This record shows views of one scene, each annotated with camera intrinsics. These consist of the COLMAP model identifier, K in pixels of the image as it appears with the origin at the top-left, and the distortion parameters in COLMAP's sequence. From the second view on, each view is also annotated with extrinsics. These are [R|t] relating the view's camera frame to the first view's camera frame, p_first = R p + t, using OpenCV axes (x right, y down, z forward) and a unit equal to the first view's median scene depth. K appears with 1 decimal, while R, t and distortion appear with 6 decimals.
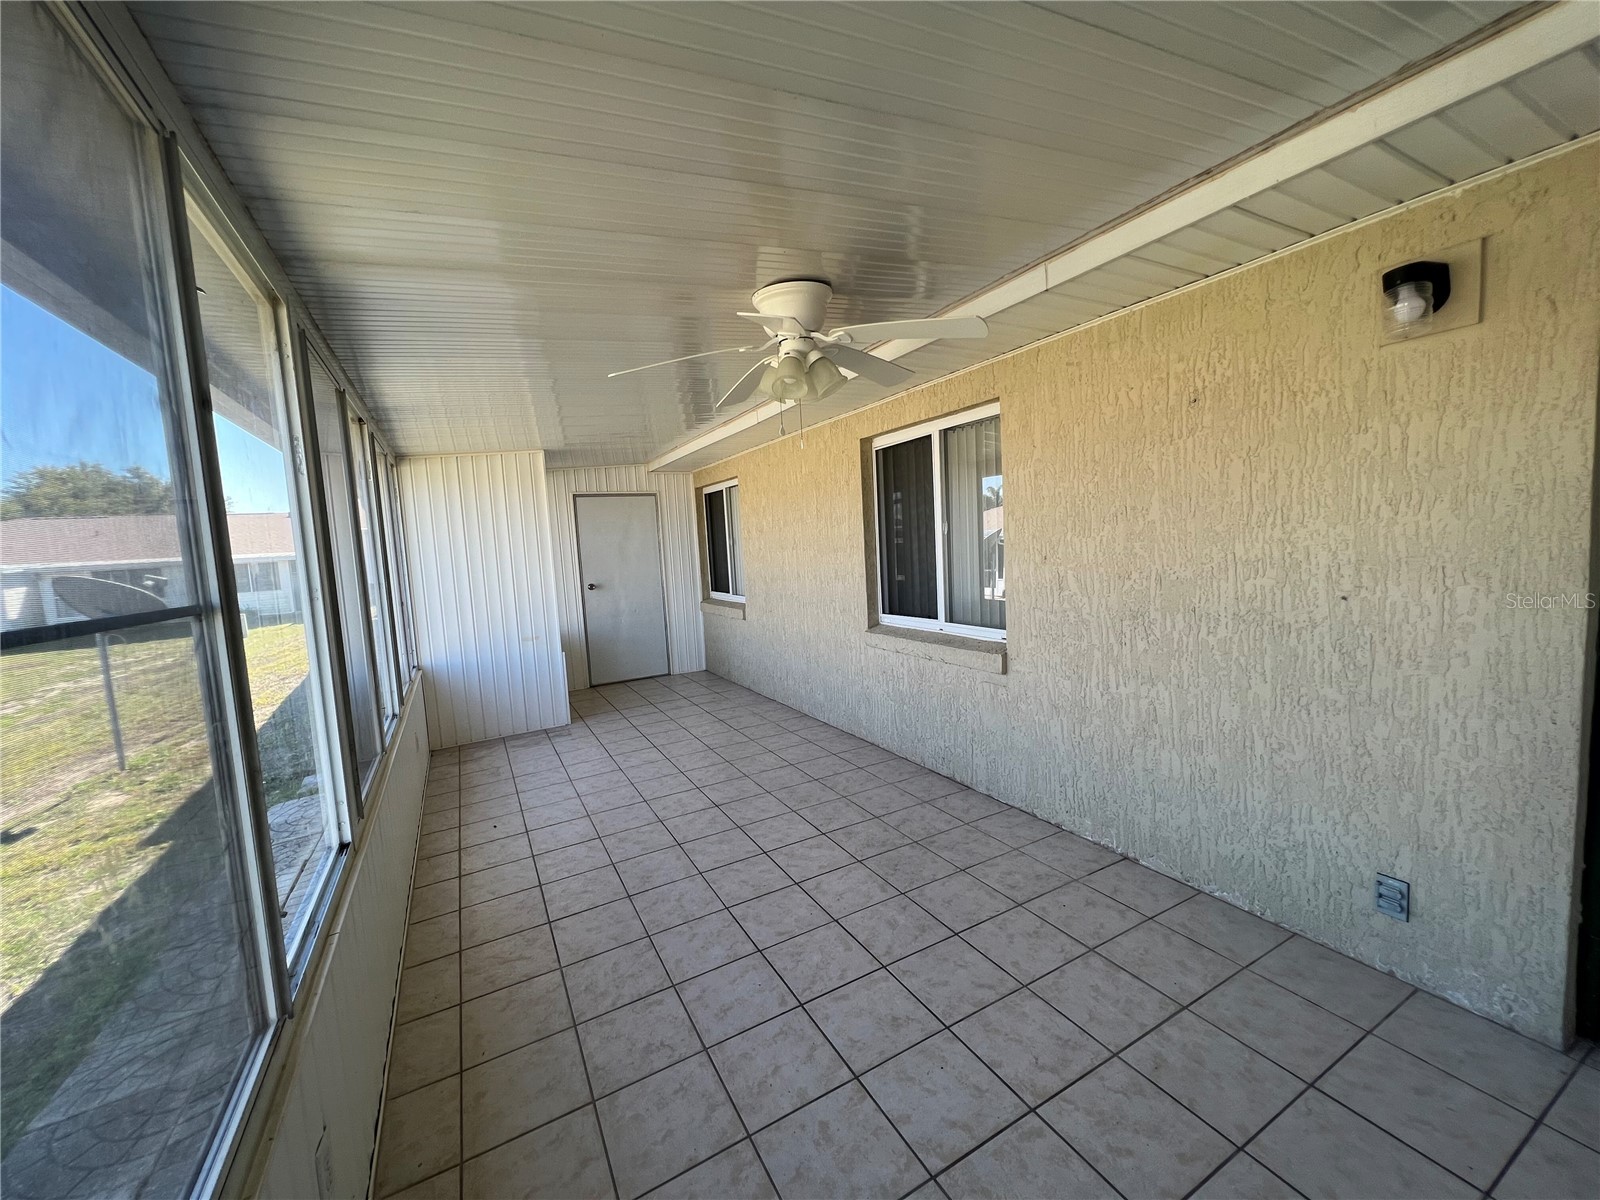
lens RADIAL K [[639.5, 0, 801.9], [0, 639.5, 591.9], [0, 0, 1]] dist [-0.001460, -0.000290]
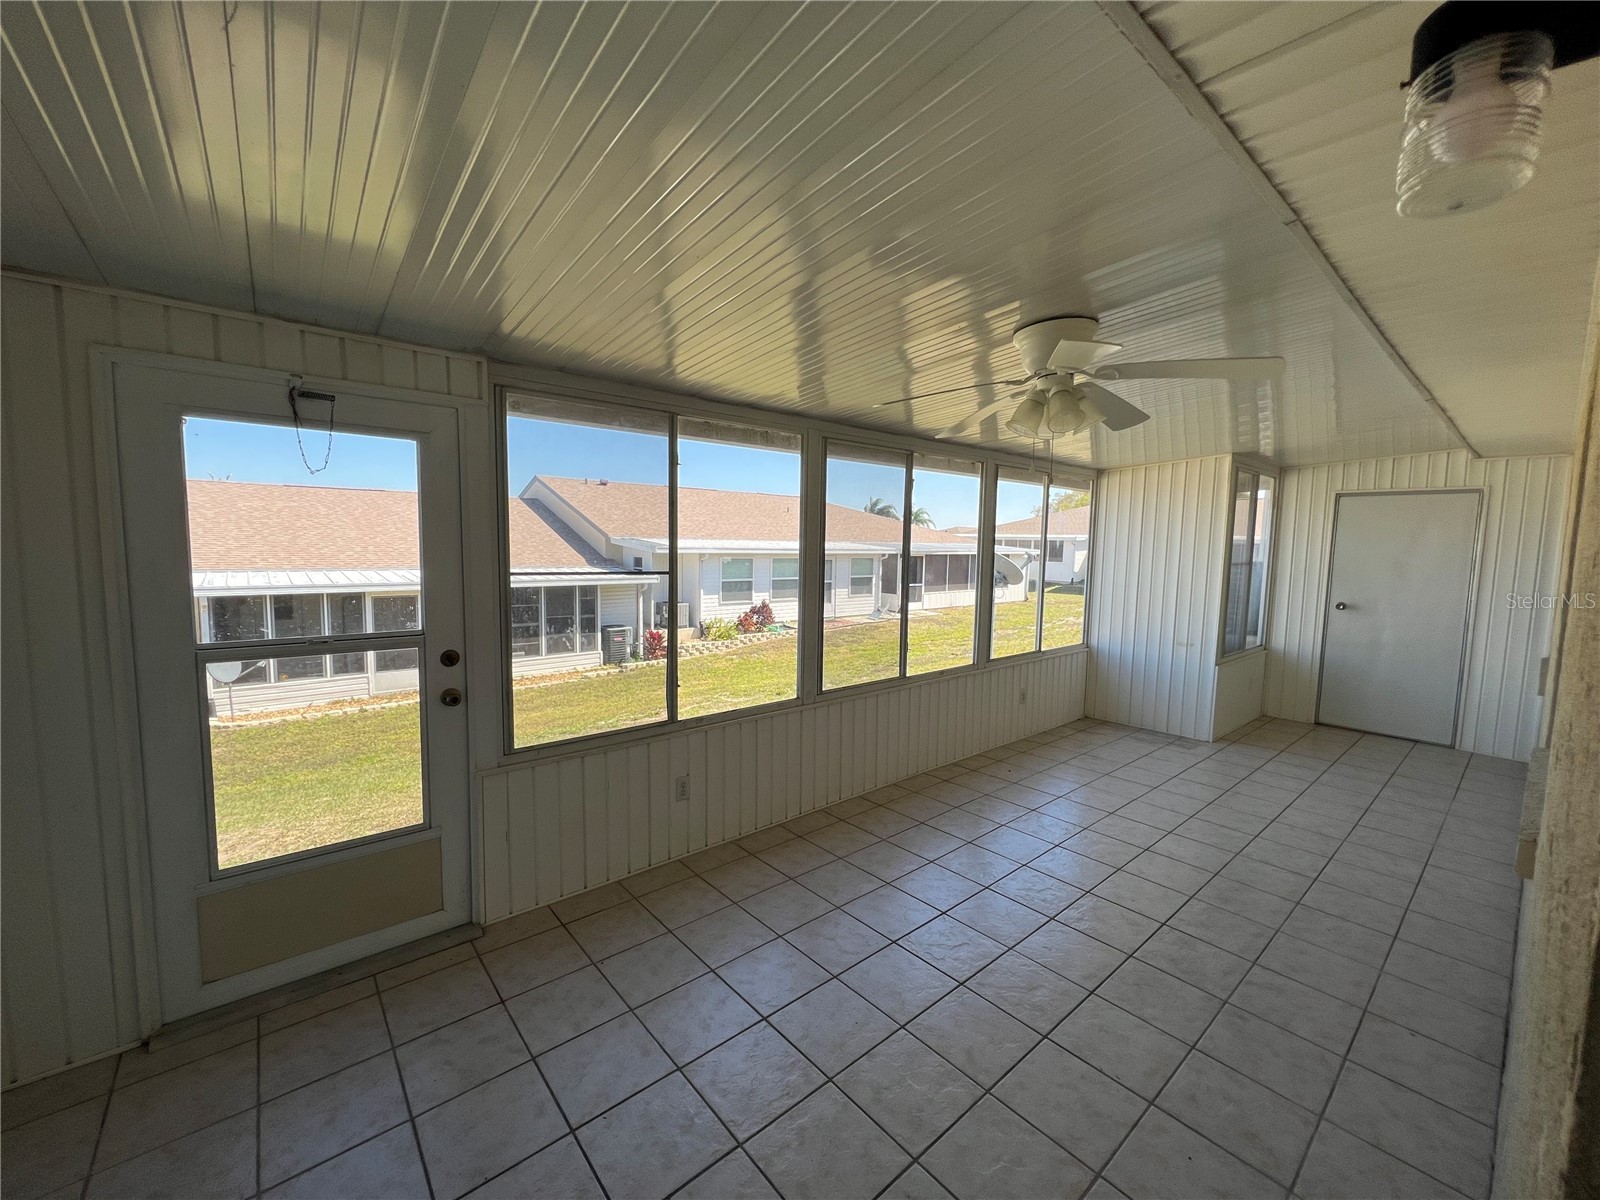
lens RADIAL K [[639.5, 0, 801.4], [0, 639.5, 603.7], [0, 0, 1]] dist [-0.001460, -0.000290]
pose [[0.199376, 0.152859, -0.967927, 0.456160], [-0.105677, 0.985352, 0.133843, -0.066619], [0.974208, 0.075602, 0.212609, 0.212624]]
